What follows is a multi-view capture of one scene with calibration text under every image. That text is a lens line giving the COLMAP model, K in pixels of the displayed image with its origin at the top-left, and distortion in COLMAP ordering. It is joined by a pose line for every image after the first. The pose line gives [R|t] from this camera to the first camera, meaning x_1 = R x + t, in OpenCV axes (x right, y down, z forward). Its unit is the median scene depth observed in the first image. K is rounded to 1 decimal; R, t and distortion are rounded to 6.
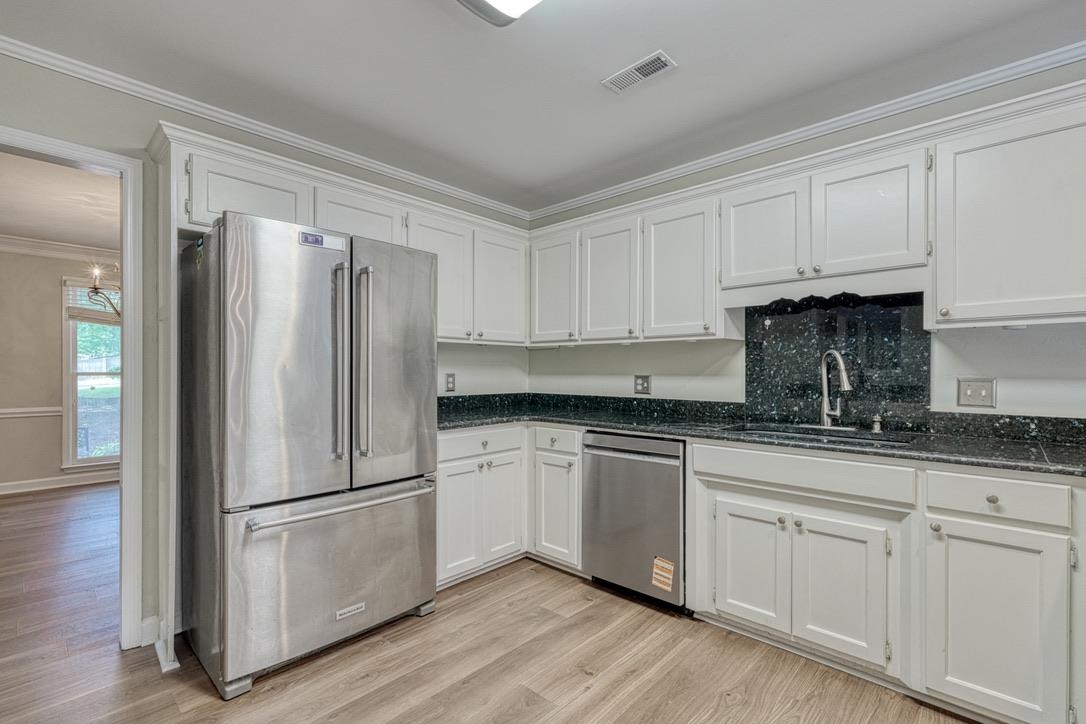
lens RADIAL K [[479.7, 0, 538.9], [0, 479.7, 374.4], [0, 0, 1]] dist [0.007295, -0.001201]
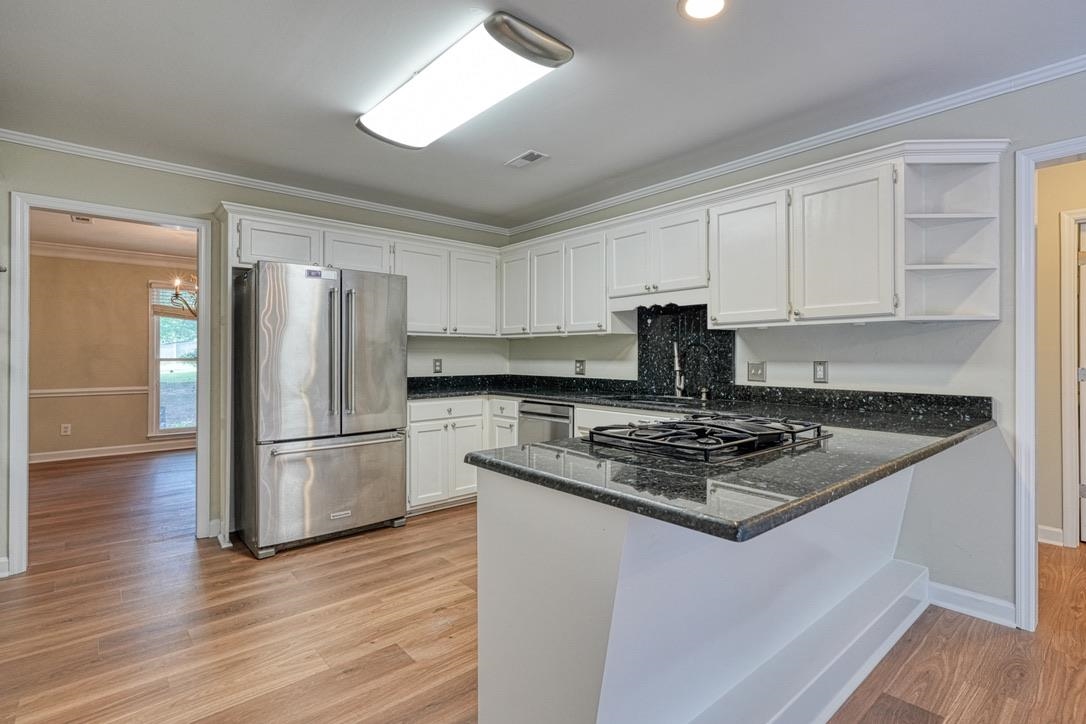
lens RADIAL K [[504.4, 0, 585.6], [0, 504.4, 357.7], [0, 0, 1]] dist [0.001058, 0.002803]
pose [[0.998396, -0.001286, -0.056598, 0.435590], [0.000997, 0.999986, -0.005130, 0.002749], [0.056604, 0.005065, 0.998384, -0.509566]]
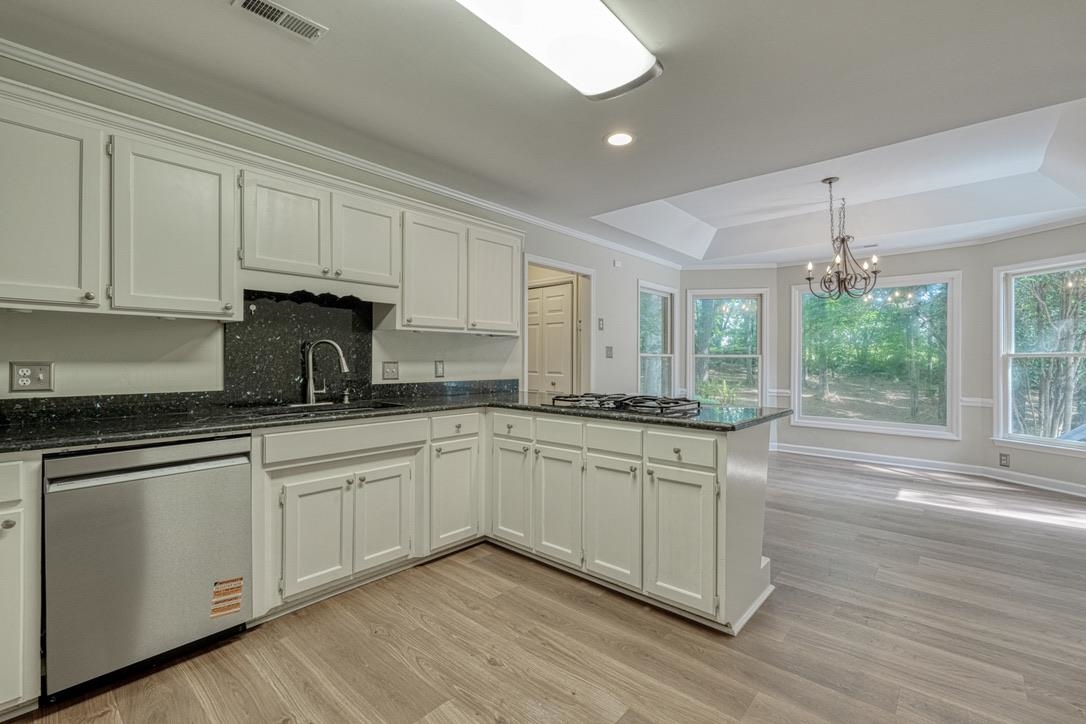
lens RADIAL K [[479.7, 0, 547.1], [0, 479.7, 358.7], [0, 0, 1]] dist [0.007295, -0.001201]
pose [[-0.021694, -0.006094, 0.999746, -0.617084], [0.001044, 0.999981, 0.006118, -0.008326], [-0.999764, 0.001177, -0.021688, 0.474768]]
